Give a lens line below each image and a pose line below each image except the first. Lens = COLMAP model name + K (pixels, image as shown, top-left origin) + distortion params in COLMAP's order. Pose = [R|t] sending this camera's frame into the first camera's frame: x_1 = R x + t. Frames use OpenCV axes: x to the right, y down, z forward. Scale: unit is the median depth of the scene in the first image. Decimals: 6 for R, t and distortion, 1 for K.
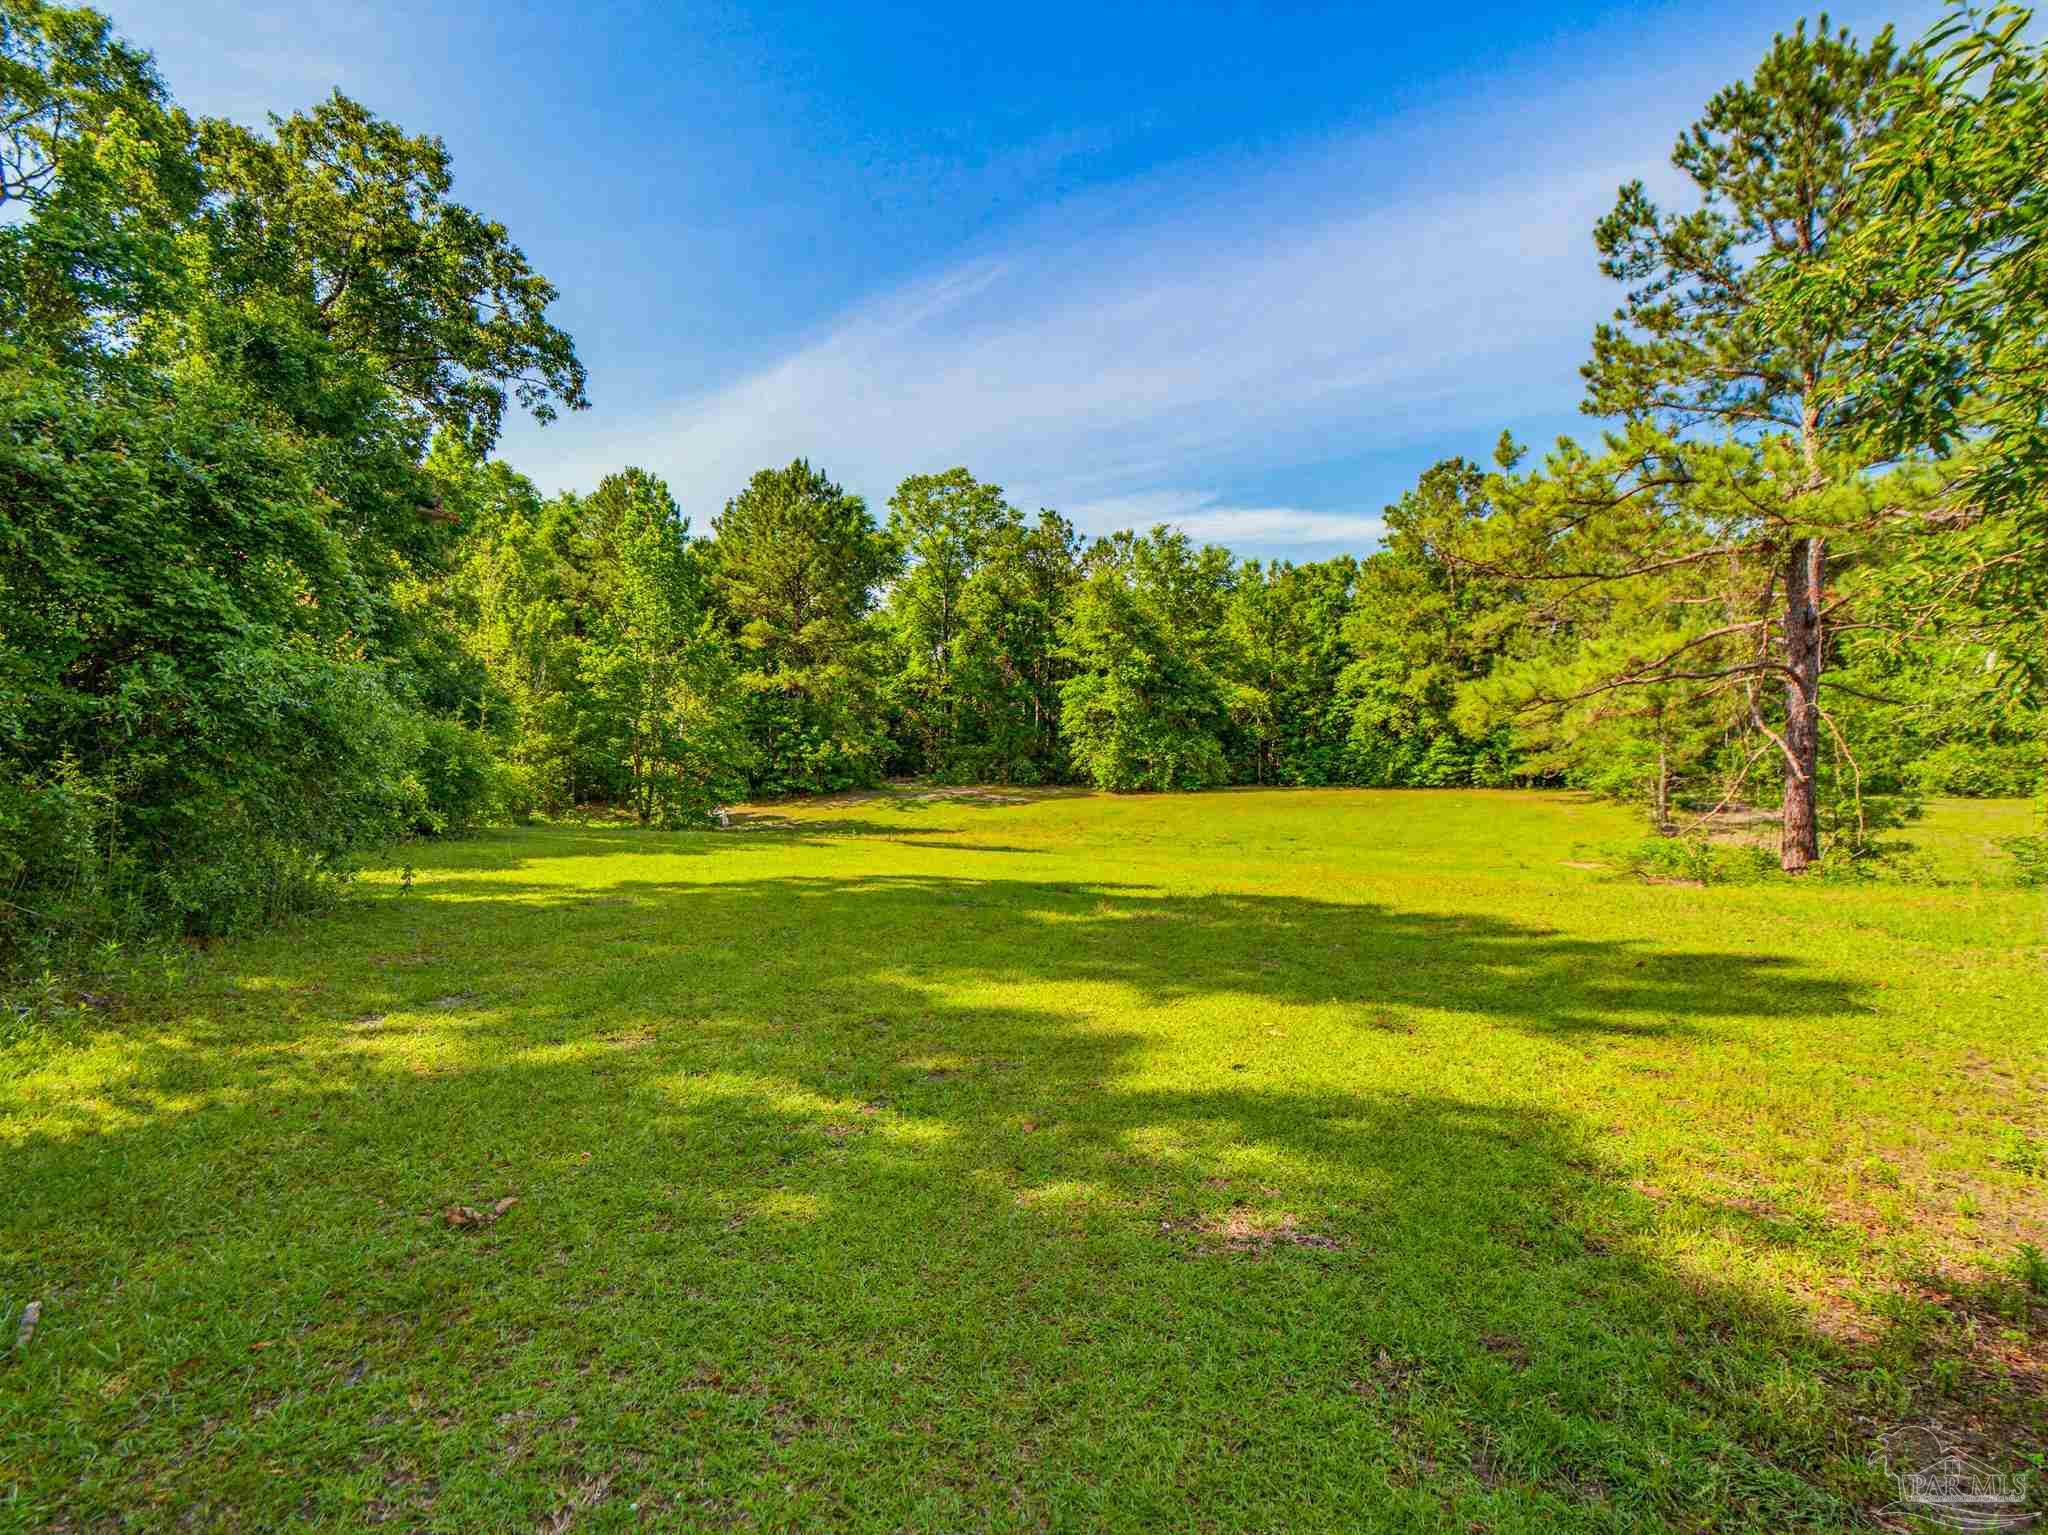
lens RADIAL K [[1020.6, 0, 1028.1], [0, 1020.6, 753.6], [0, 0, 1]] dist [0.001248, -0.002124]
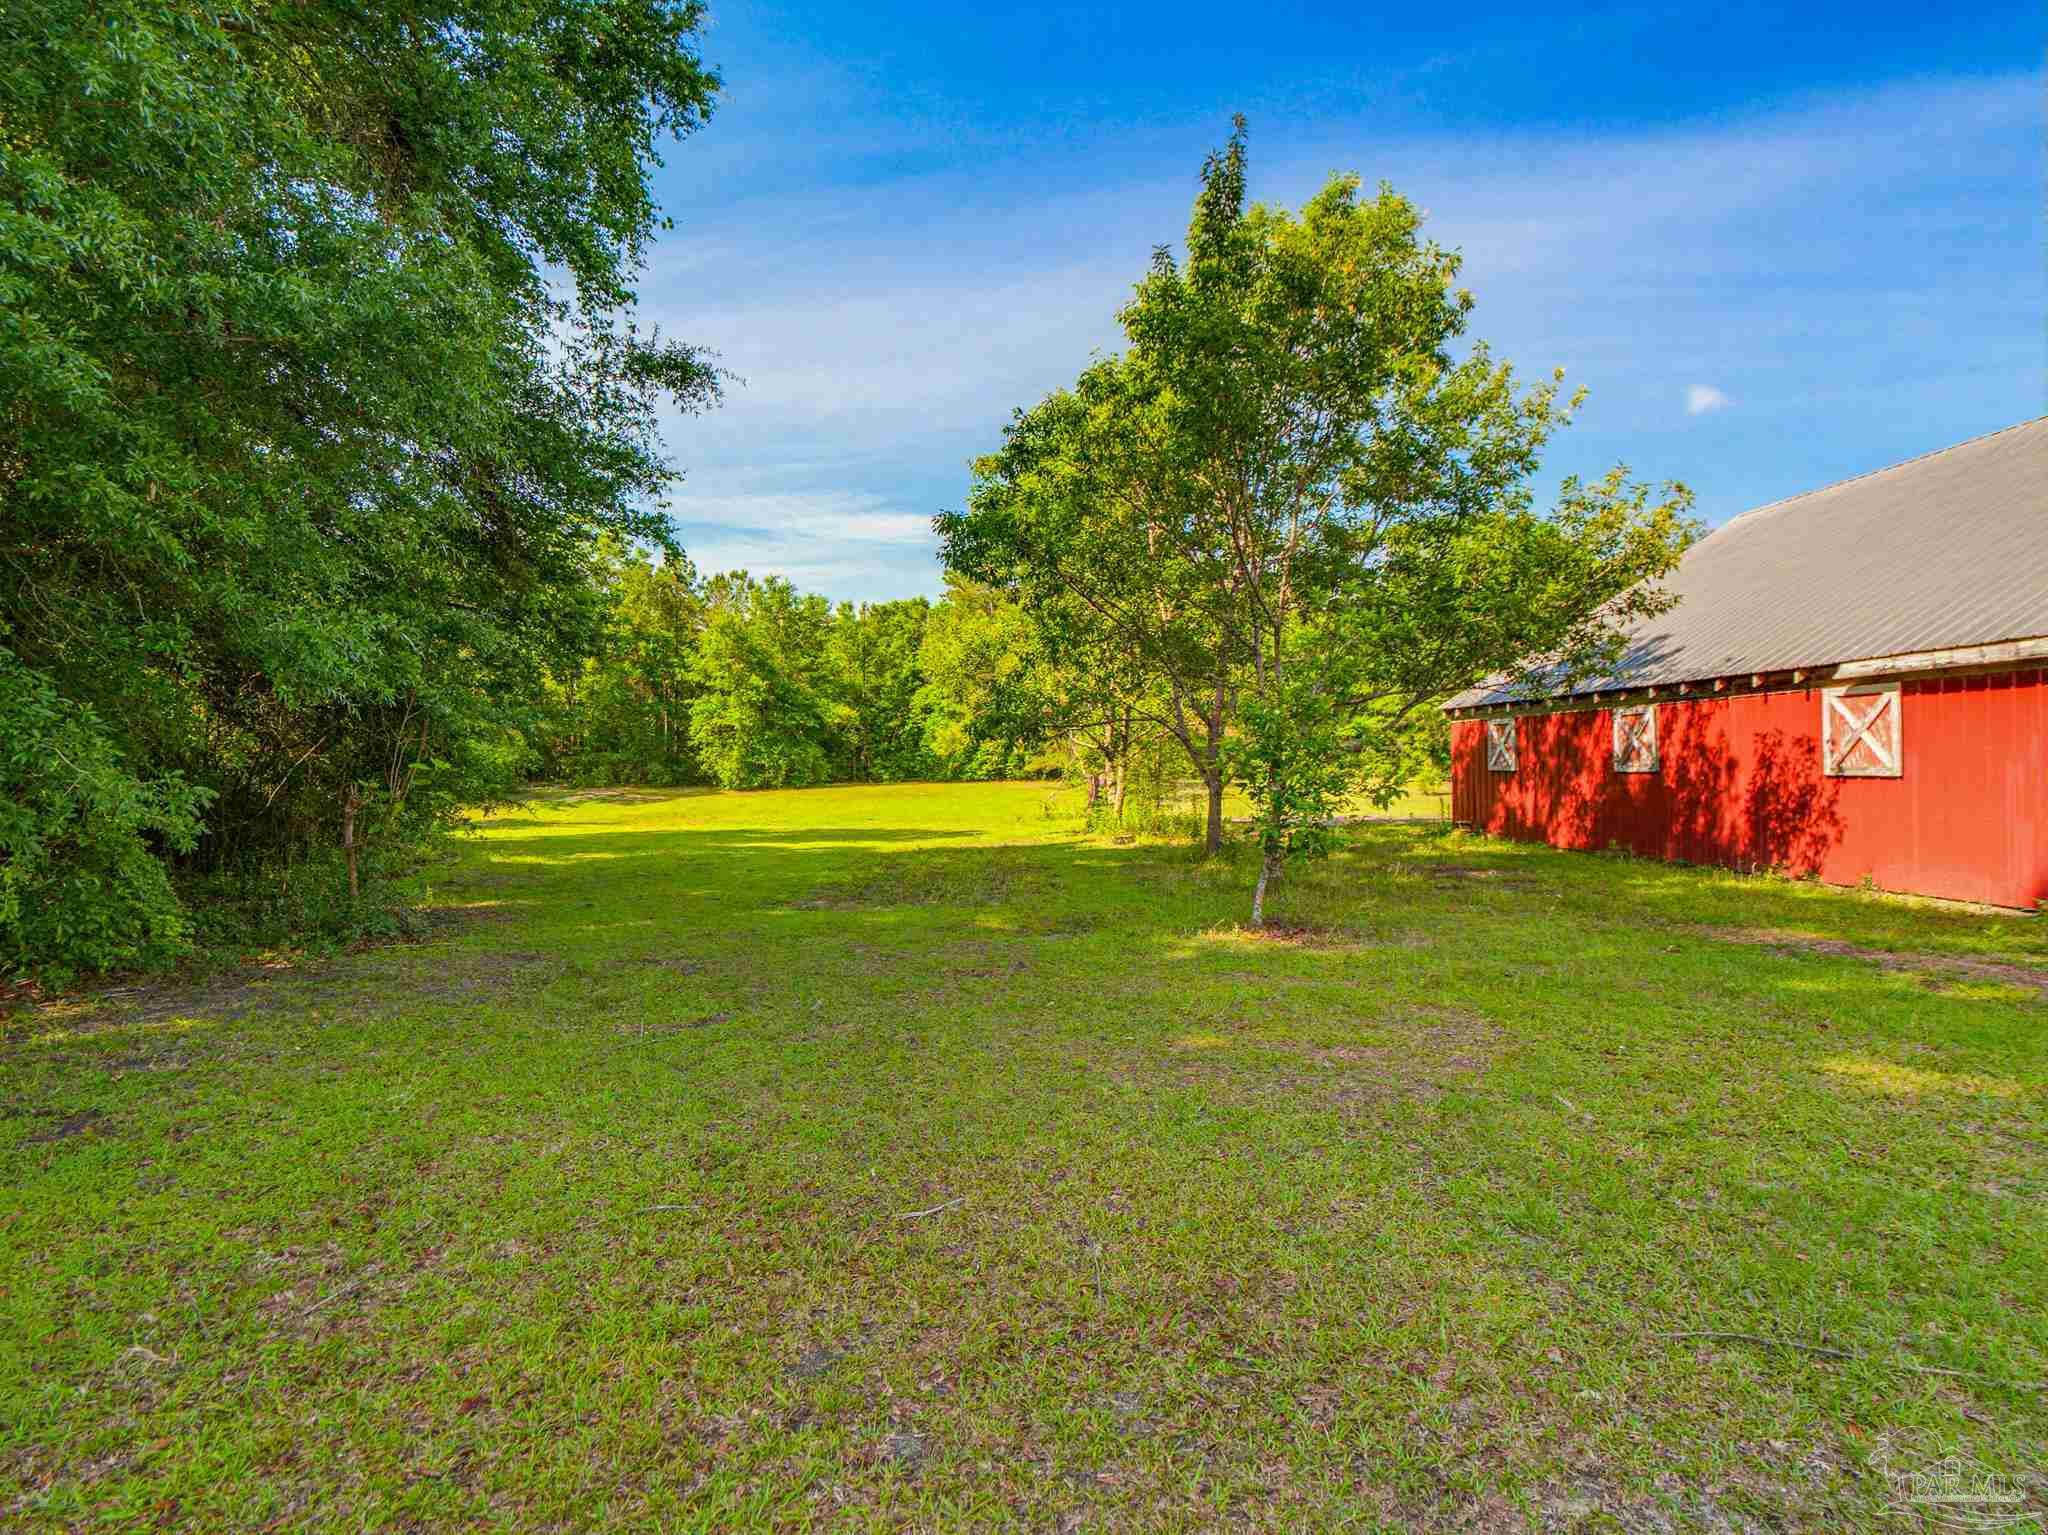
lens RADIAL K [[1020.6, 0, 1028.1], [0, 1020.6, 753.6], [0, 0, 1]] dist [0.001248, -0.002124]
pose [[0.928596, -0.012949, 0.370866, -0.045156], [0.011389, 0.999915, 0.006397, -0.010347], [-0.370917, -0.001717, 0.928664, -0.276017]]
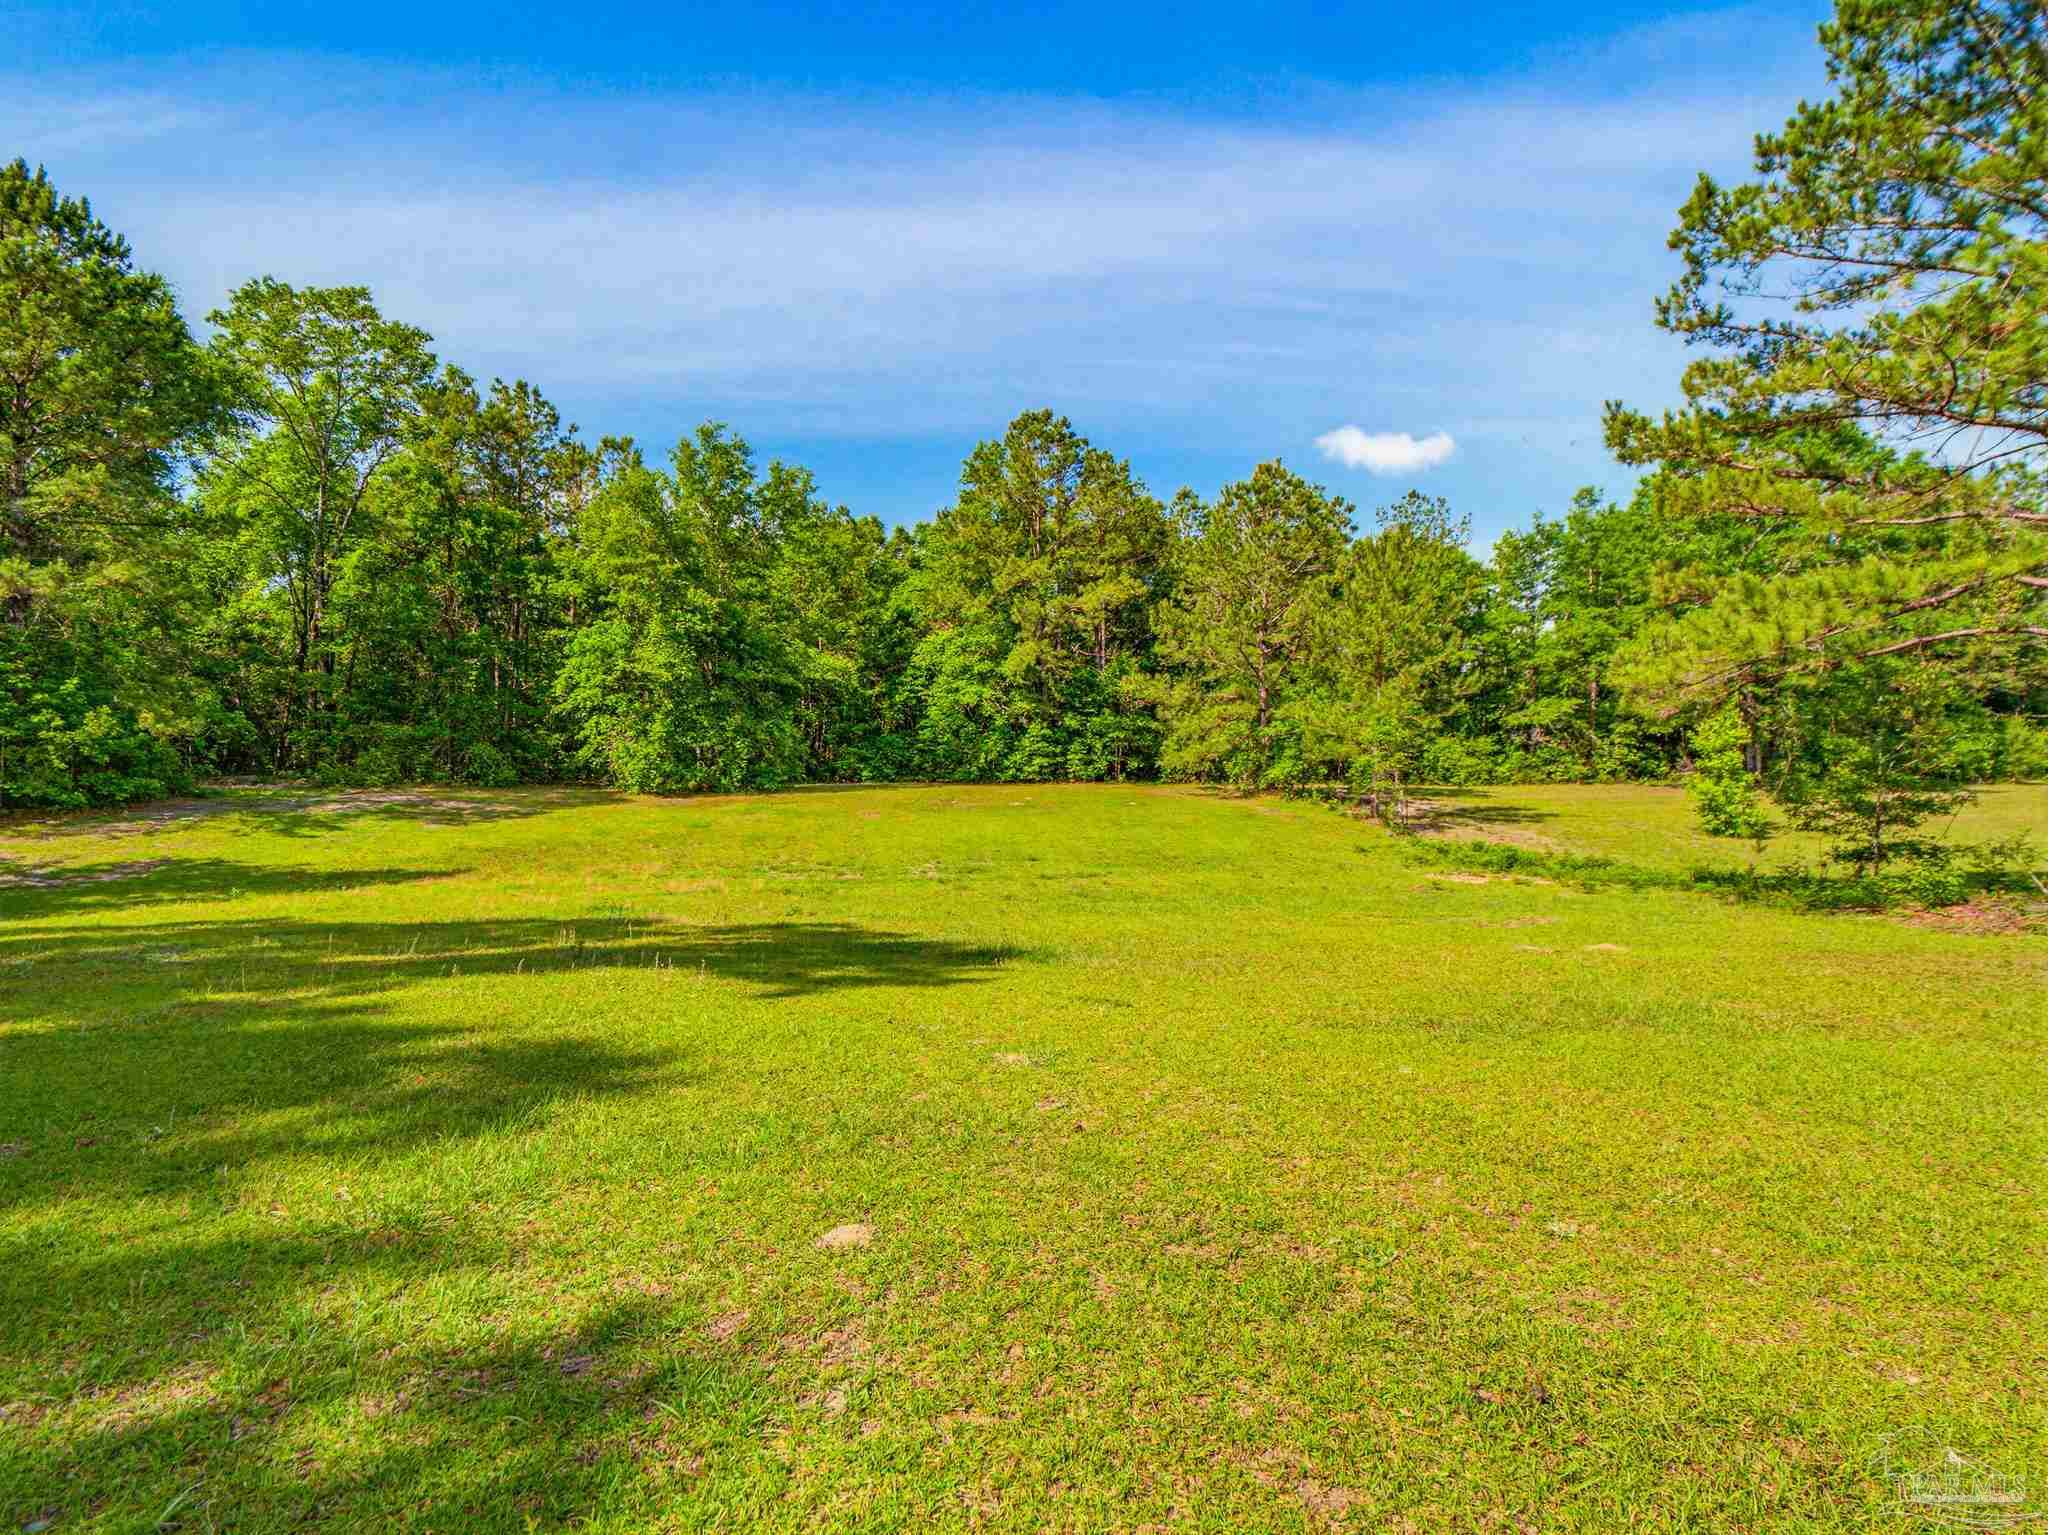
lens RADIAL K [[1020.6, 0, 1028.1], [0, 1020.6, 753.6], [0, 0, 1]] dist [0.001248, -0.002124]
pose [[0.823223, 0.003648, 0.567706, -0.095265], [-0.006893, 0.999970, 0.003569, 0.005819], [-0.567676, -0.006852, 0.823224, 0.276095]]
